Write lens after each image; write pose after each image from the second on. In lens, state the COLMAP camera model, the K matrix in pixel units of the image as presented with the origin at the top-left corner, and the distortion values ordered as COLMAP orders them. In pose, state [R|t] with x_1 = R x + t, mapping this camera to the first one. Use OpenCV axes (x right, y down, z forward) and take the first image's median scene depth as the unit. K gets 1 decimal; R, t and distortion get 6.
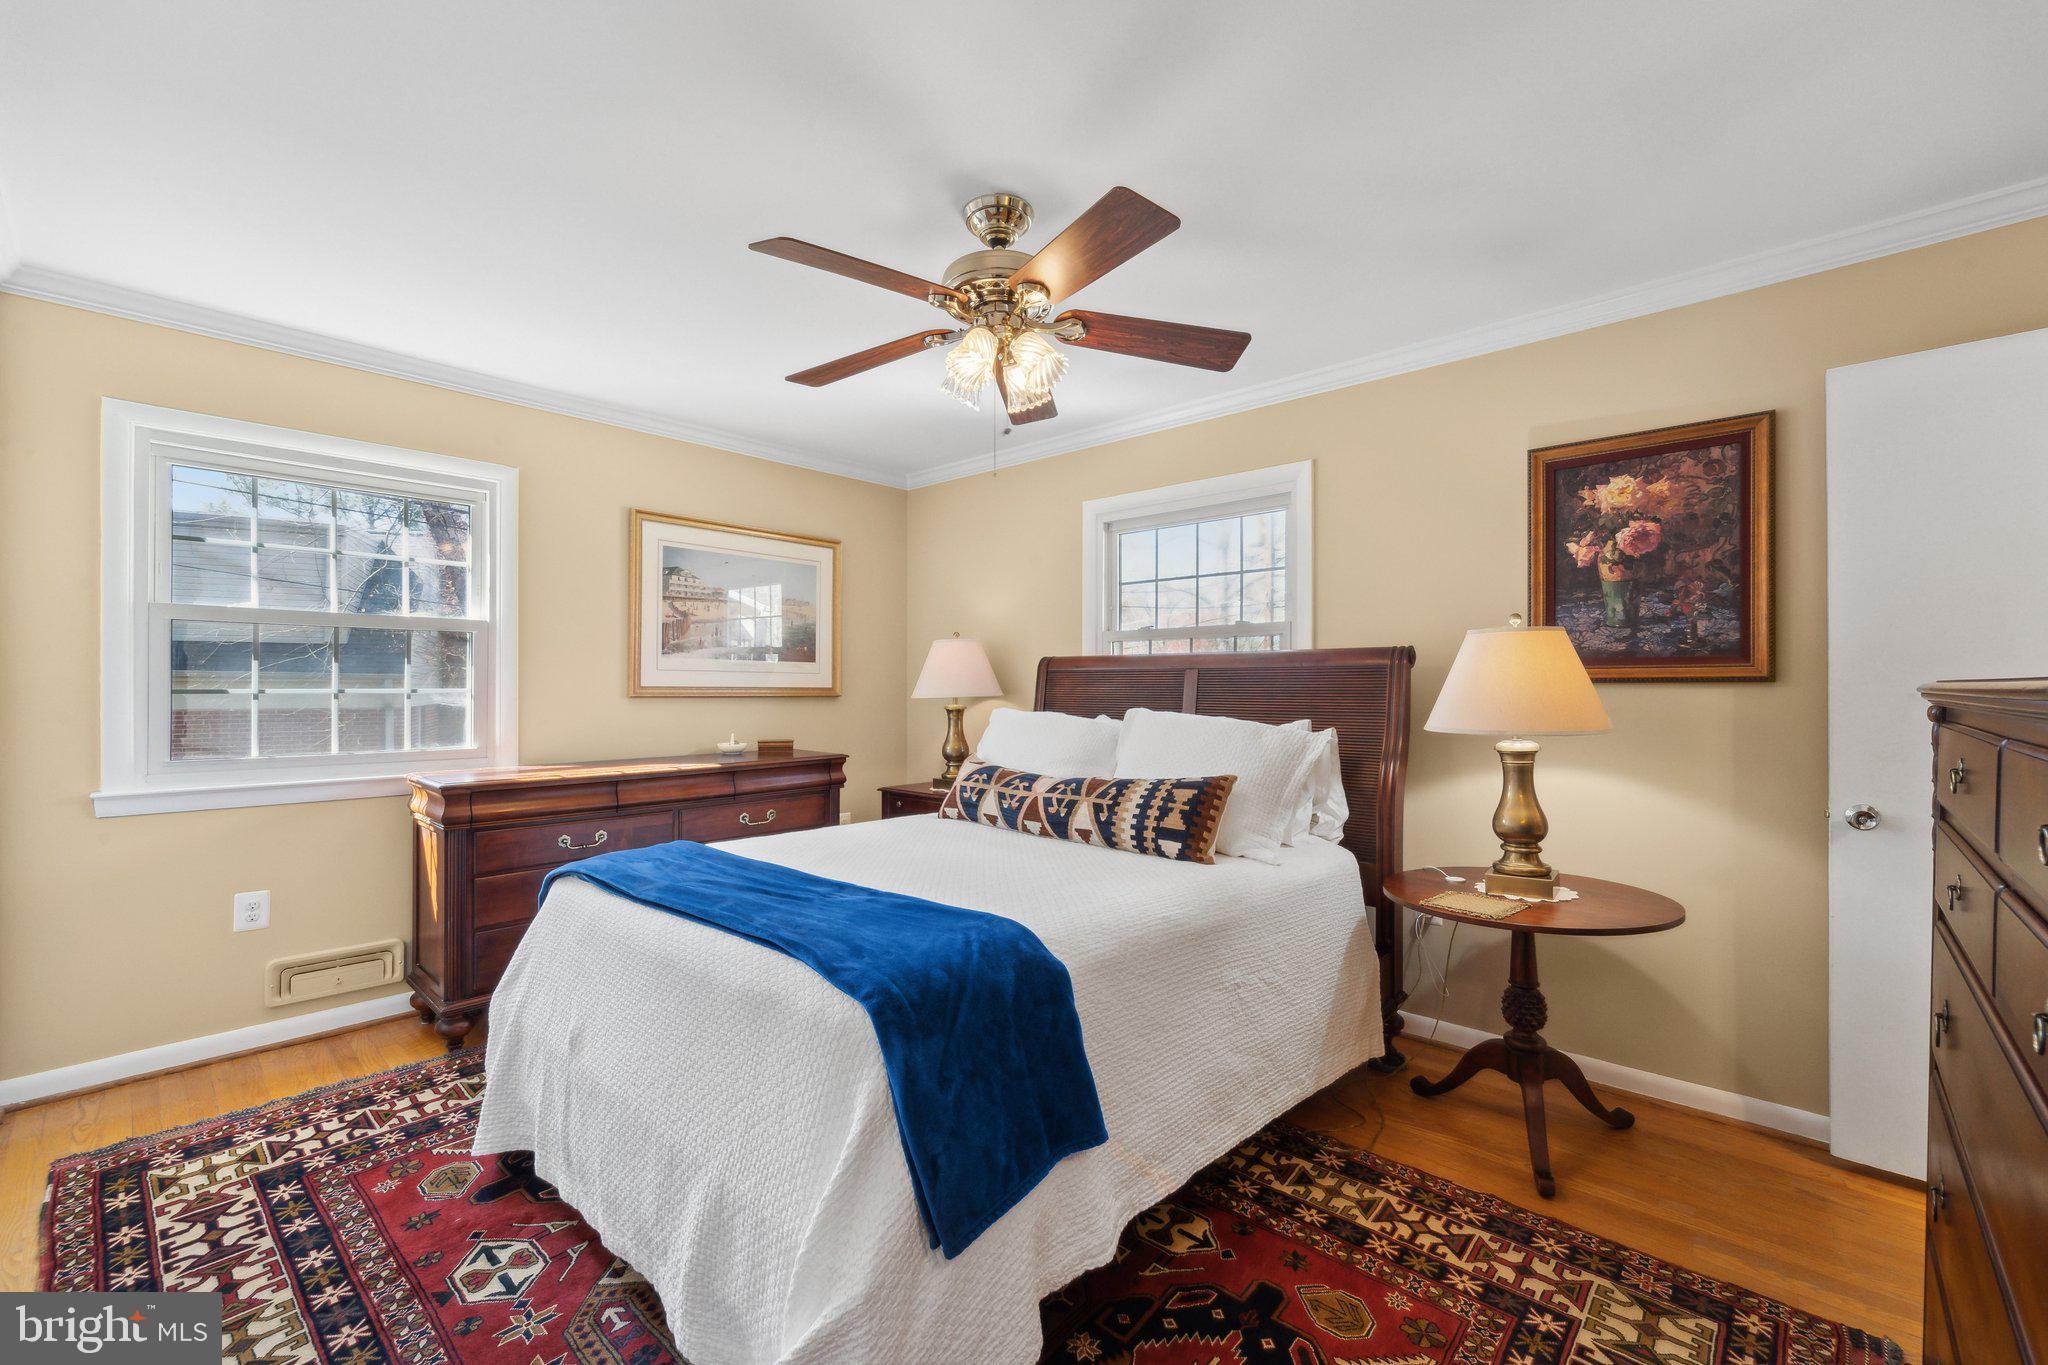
lens RADIAL K [[867.1, 0, 1031.1], [0, 867.1, 679.8], [0, 0, 1]] dist [0.002635, 0.000015]
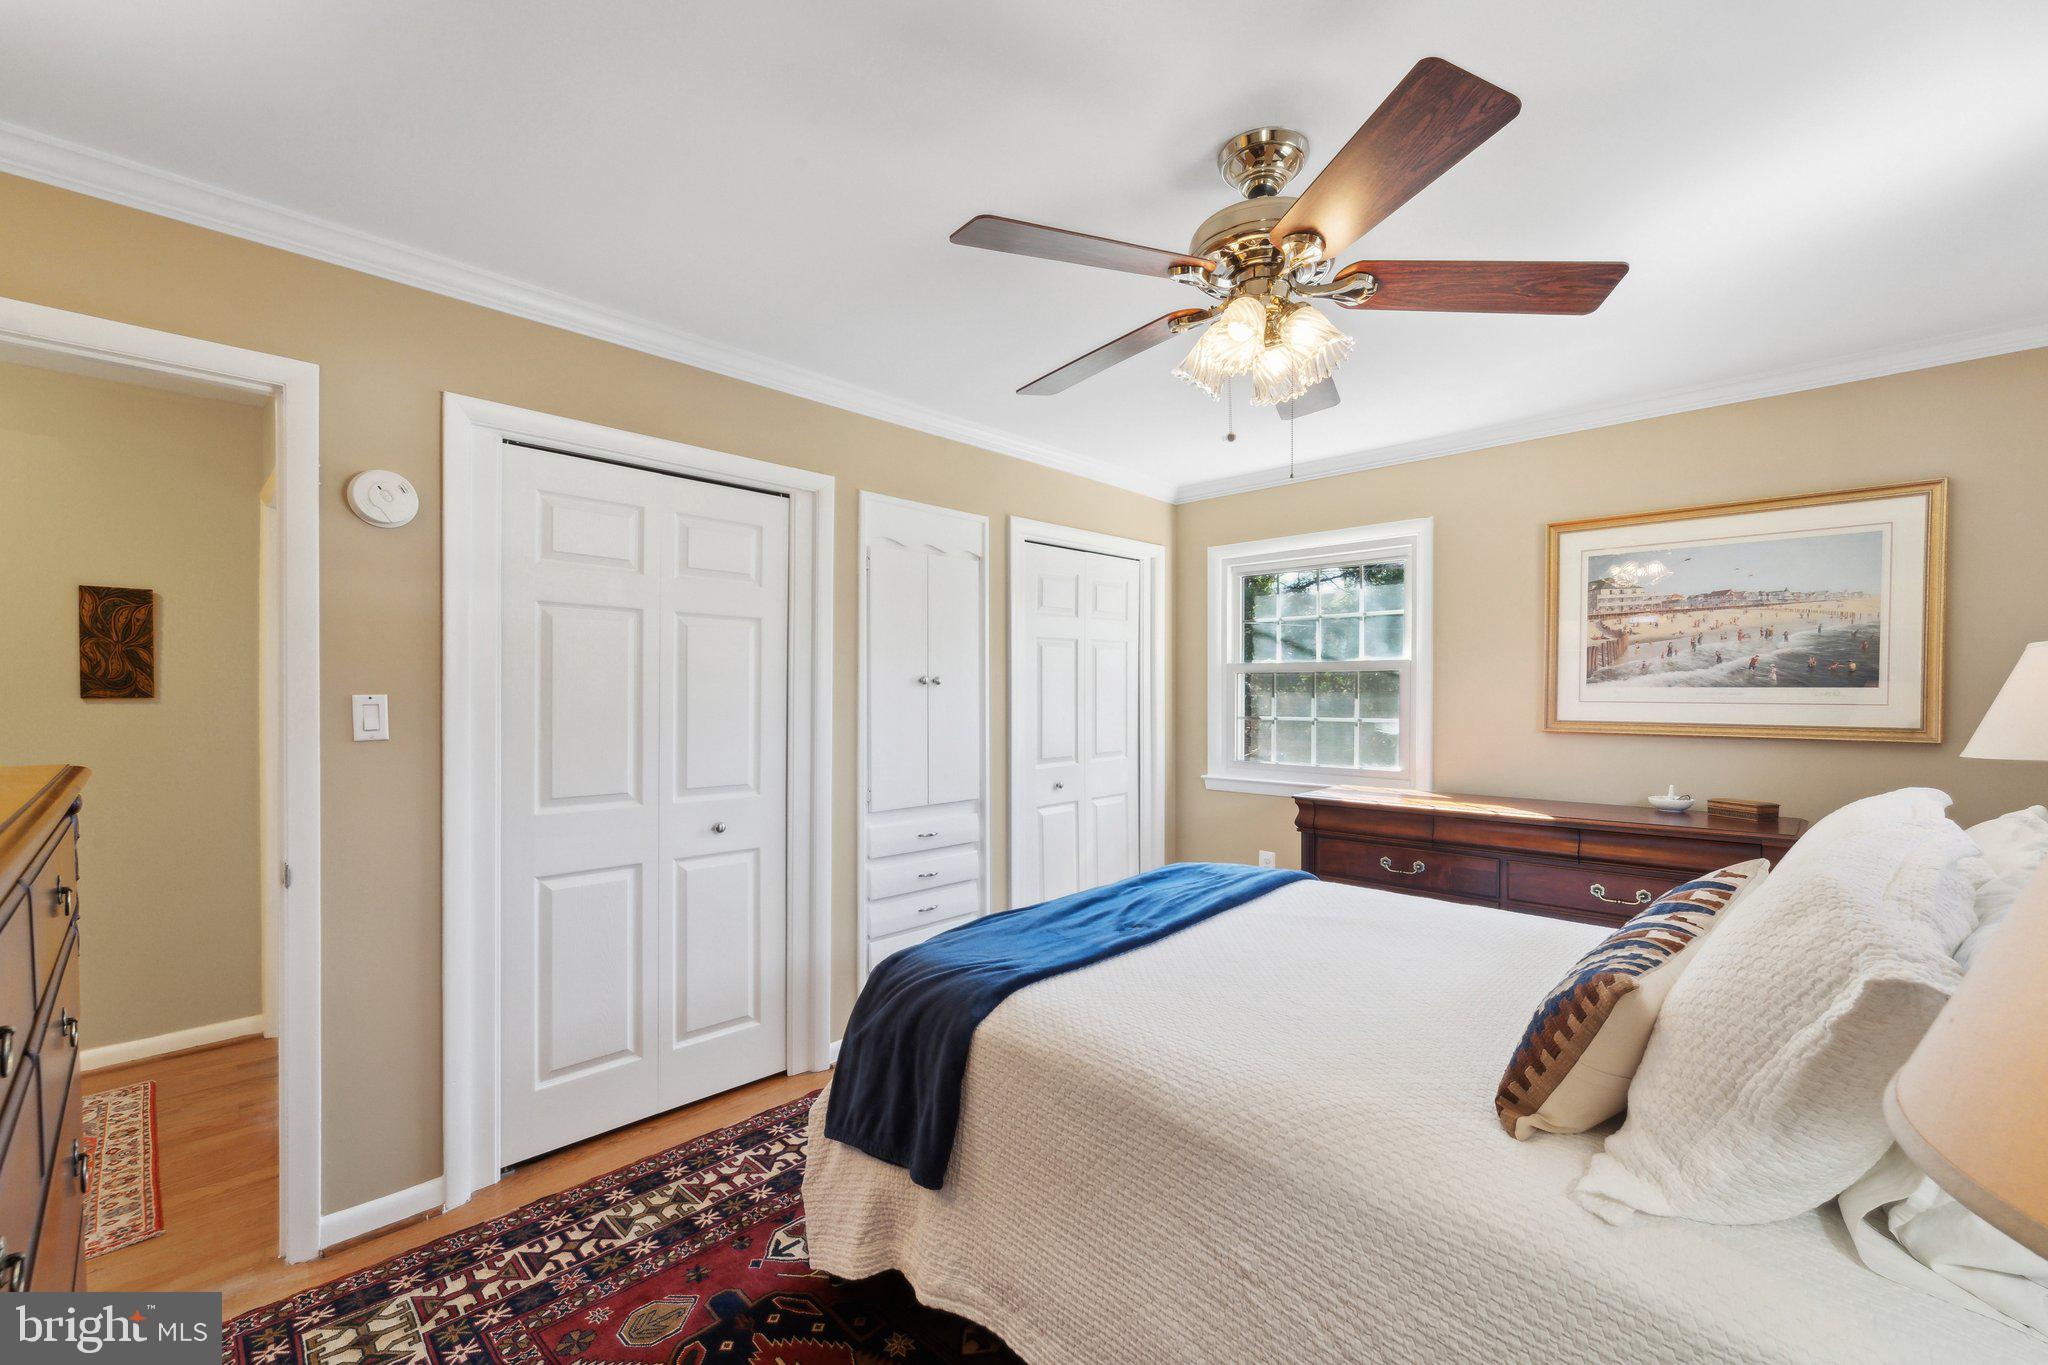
lens RADIAL K [[853.2, 0, 1023.4], [0, 853.2, 704.1], [0, 0, 1]] dist [-0.001216, -0.000286]
pose [[-0.031953, 0.009594, -0.999443, 0.499271], [0.007834, 0.999926, 0.009348, -0.024156], [0.999459, -0.007531, -0.032026, 0.533176]]
